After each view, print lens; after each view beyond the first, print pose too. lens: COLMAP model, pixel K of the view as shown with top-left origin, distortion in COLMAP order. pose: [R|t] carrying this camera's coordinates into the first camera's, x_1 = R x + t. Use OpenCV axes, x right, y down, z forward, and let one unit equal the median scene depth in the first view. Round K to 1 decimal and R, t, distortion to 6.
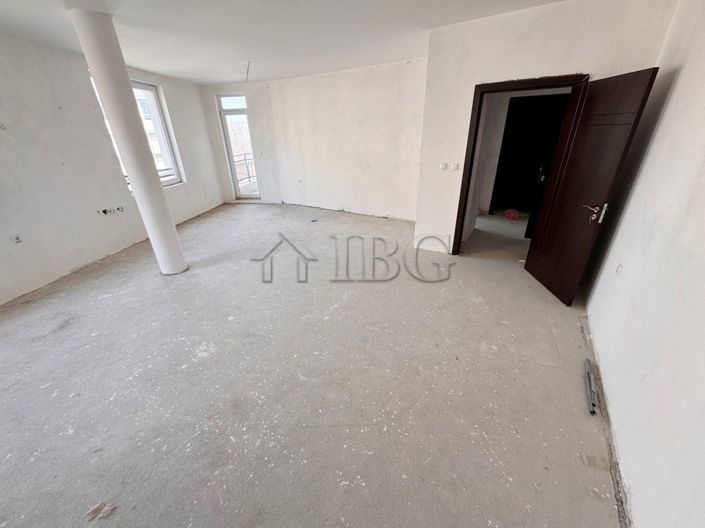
lens RADIAL K [[279.4, 0, 352.5], [0, 279.4, 264.0], [0, 0, 1]] dist [-0.002851, -0.000189]
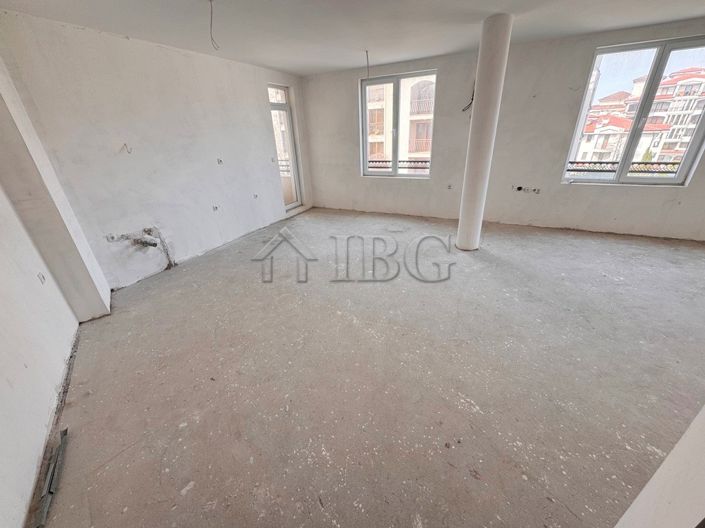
lens RADIAL K [[279.4, 0, 352.5], [0, 279.4, 264.0], [0, 0, 1]] dist [-0.002851, -0.000189]
pose [[-0.359992, 0.433902, -0.825915, 0.694172], [-0.353260, 0.755956, 0.551124, -0.553351], [0.863489, 0.490163, -0.118858, 1.131912]]
